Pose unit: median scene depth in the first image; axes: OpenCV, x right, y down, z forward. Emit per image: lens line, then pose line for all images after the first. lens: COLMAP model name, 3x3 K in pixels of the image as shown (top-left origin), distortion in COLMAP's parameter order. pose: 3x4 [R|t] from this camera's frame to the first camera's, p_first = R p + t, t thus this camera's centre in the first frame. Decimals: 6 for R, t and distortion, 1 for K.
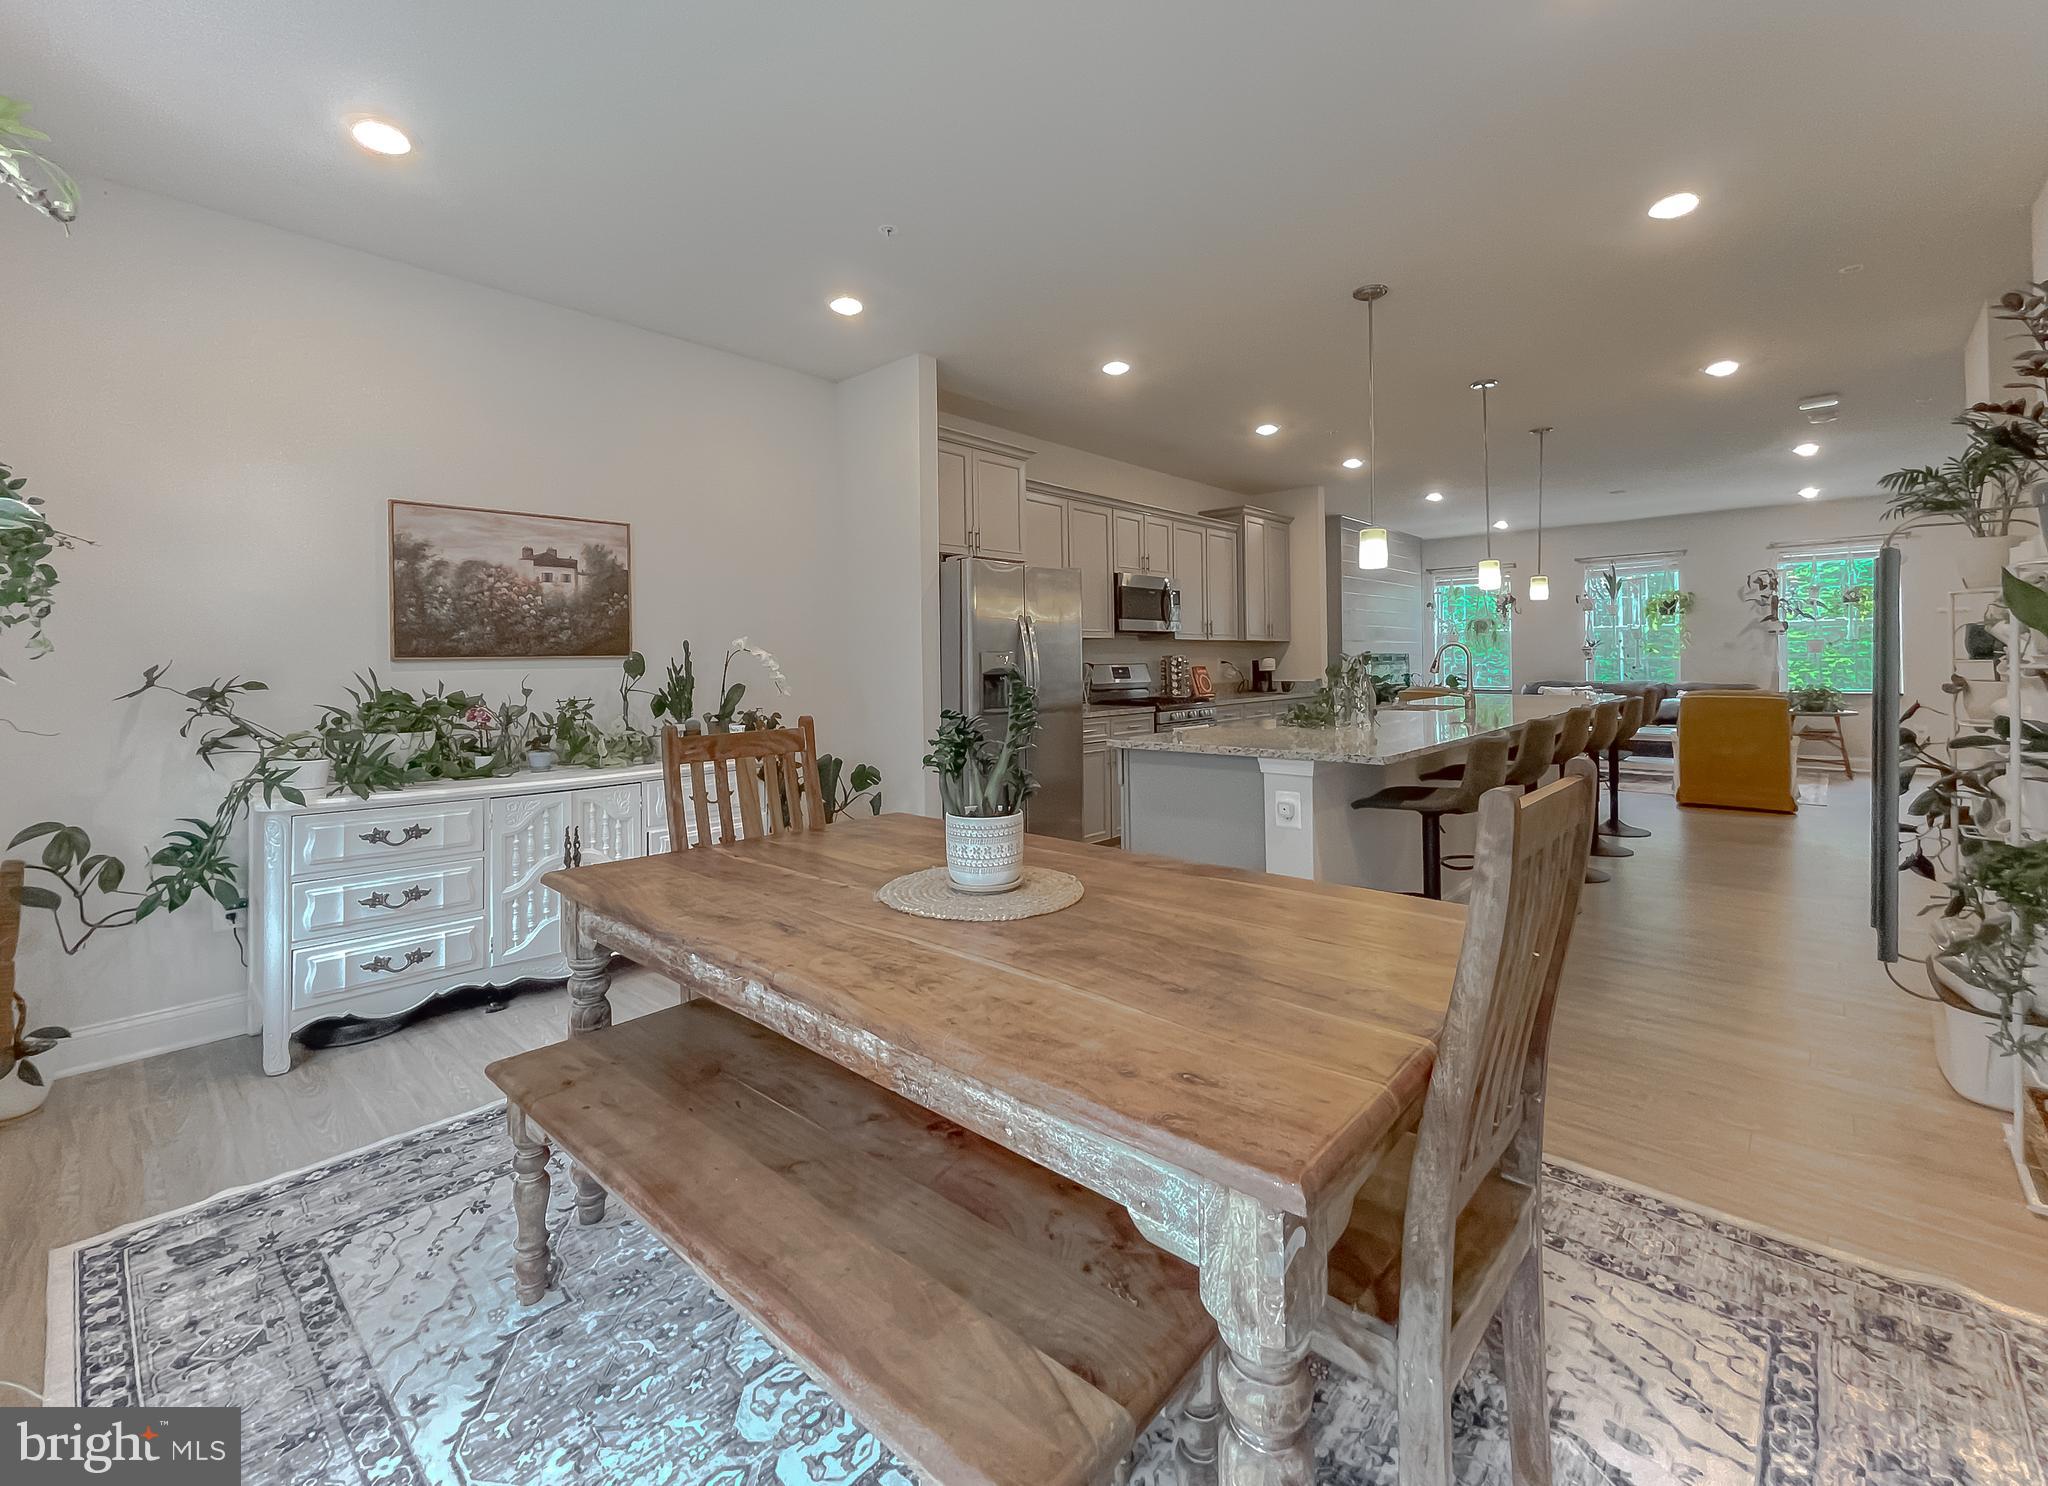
lens RADIAL K [[877.5, 0, 994.8], [0, 877.5, 660.5], [0, 0, 1]] dist [-0.000951, -0.000292]
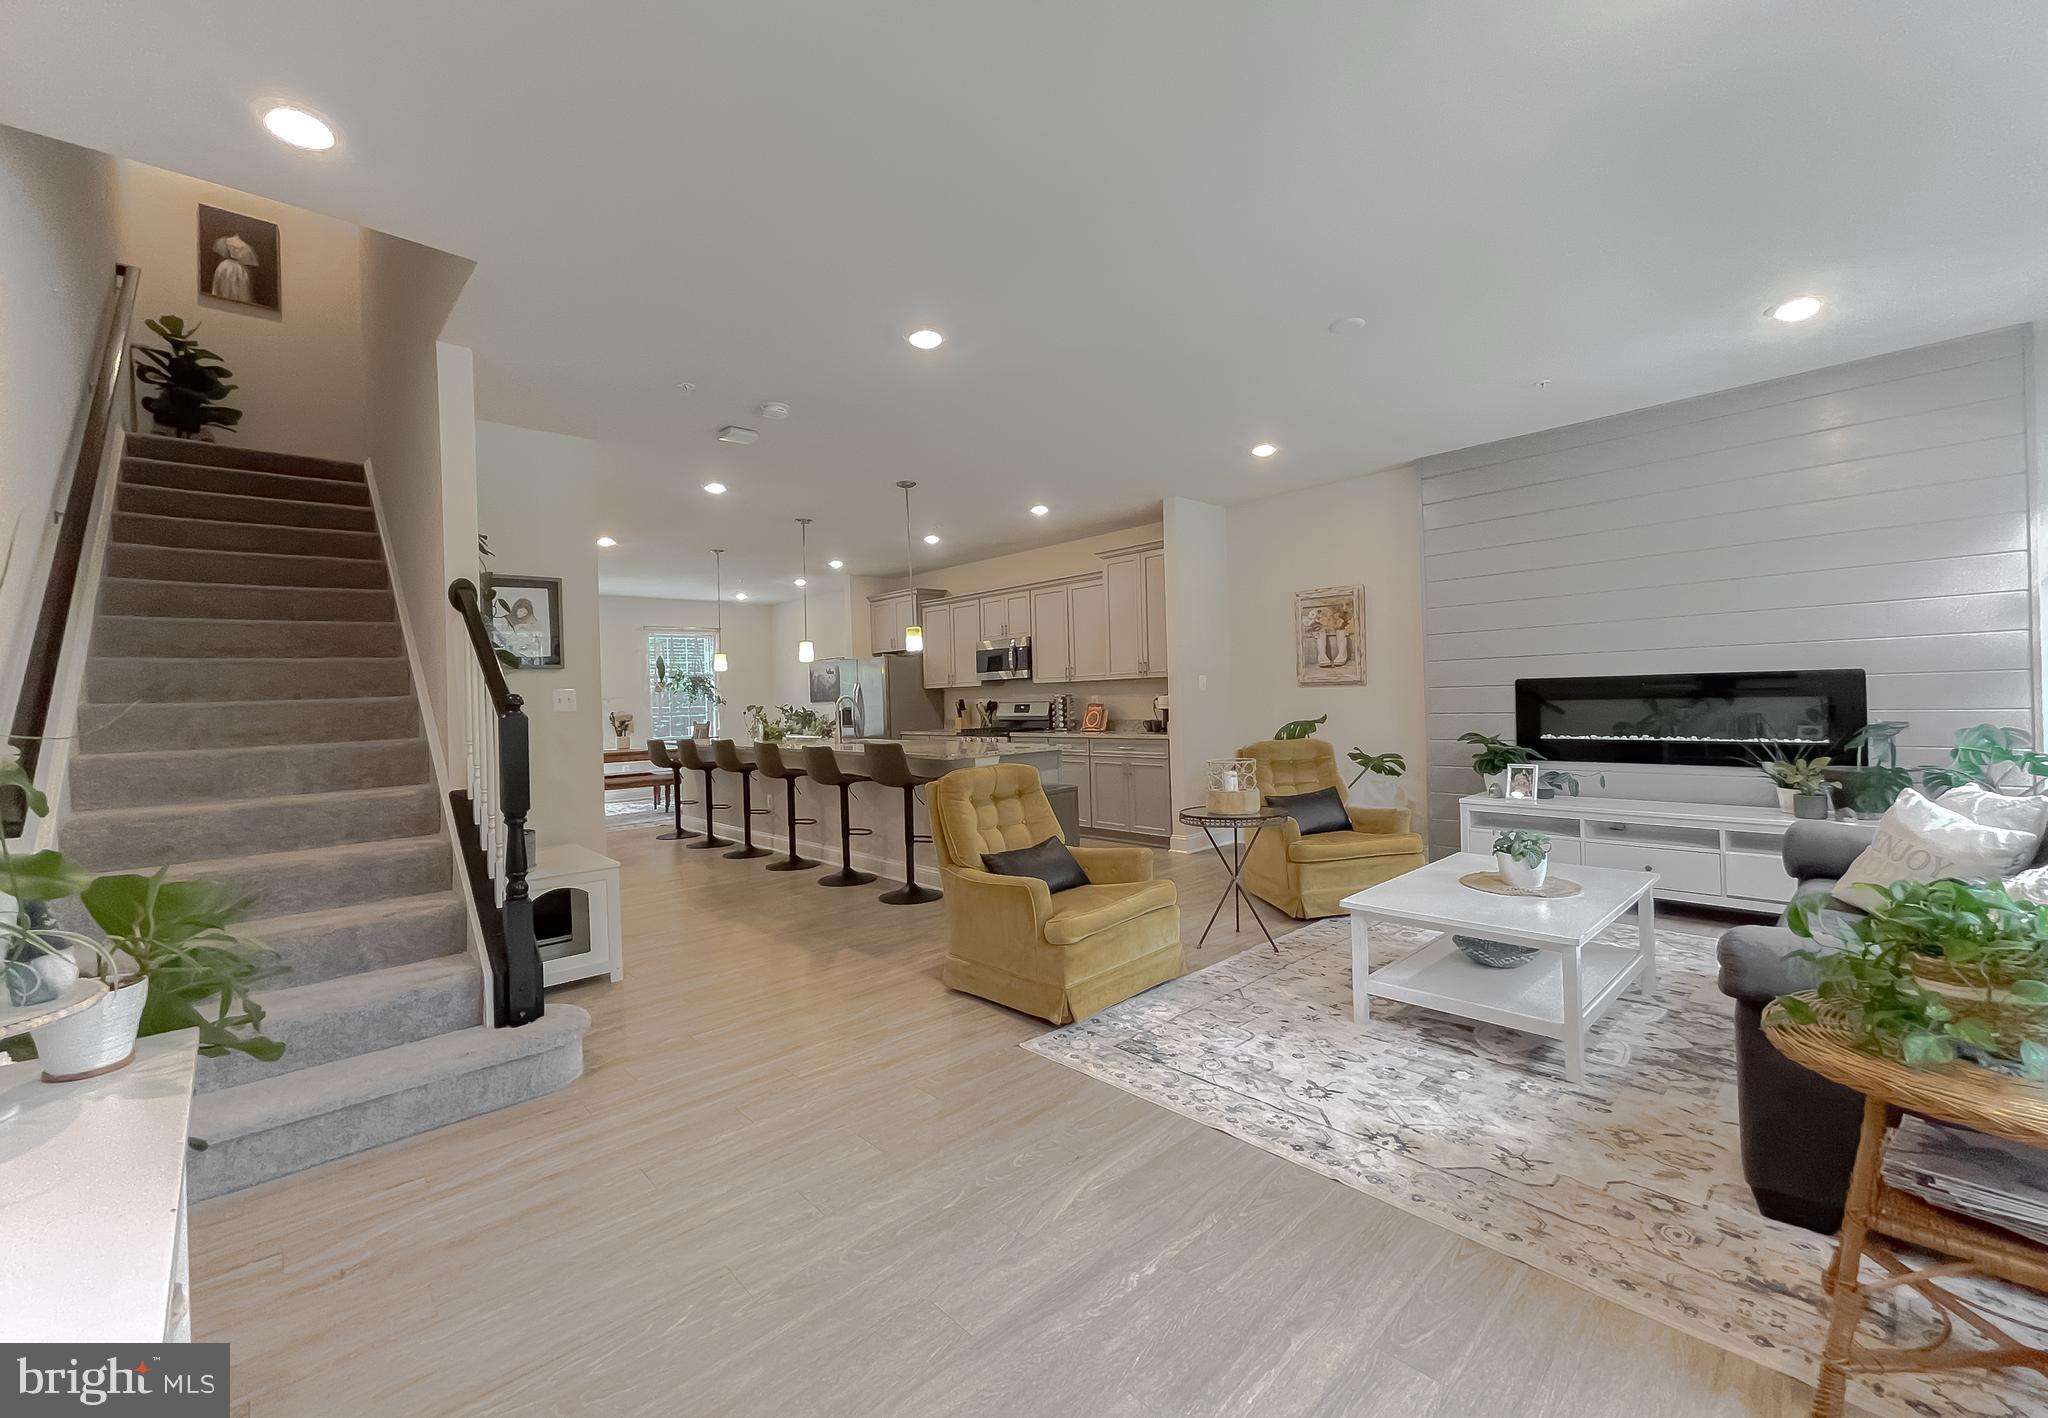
lens RADIAL K [[836.0, 0, 1021.6], [0, 836.0, 701.0], [0, 0, 1]] dist [0.002732, 0.000655]
pose [[-0.058944, 0.017555, -0.998107, 2.602740], [0.031113, 0.999392, 0.015741, -0.033486], [0.997776, -0.030126, -0.059454, 1.919922]]
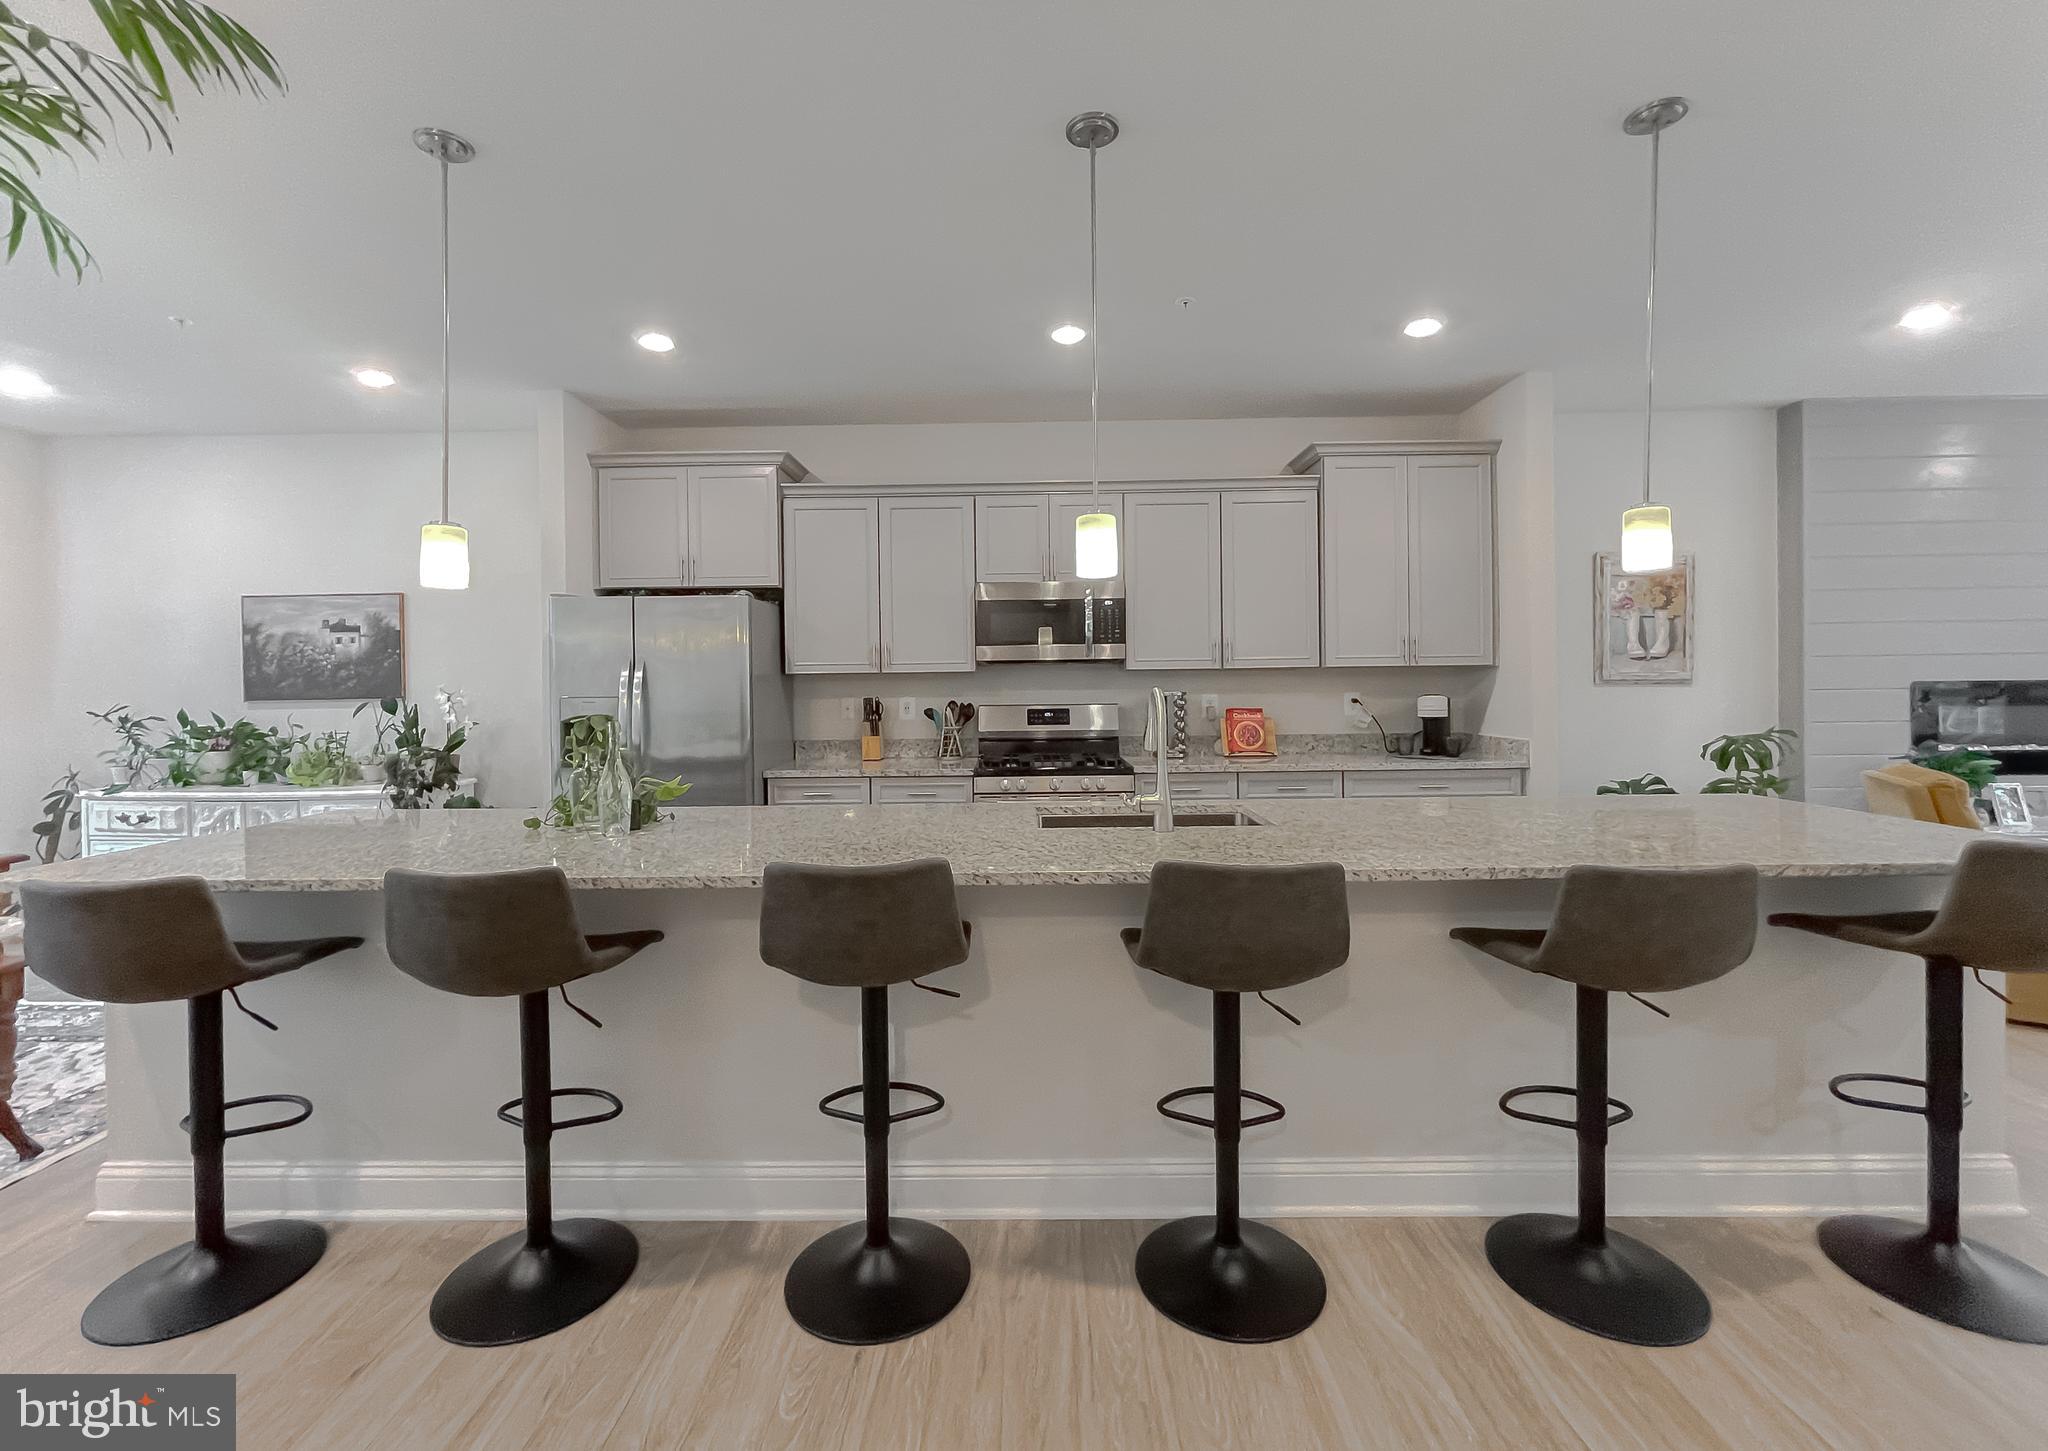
lens RADIAL K [[859.7, 0, 1013.1], [0, 859.7, 685.8], [0, 0, 1]] dist [-0.000528, 0.000016]
pose [[0.677235, 0.006067, -0.735741, 1.161235], [0.004809, 0.999908, 0.012671, -0.037561], [0.735751, -0.012119, 0.677144, 0.875278]]
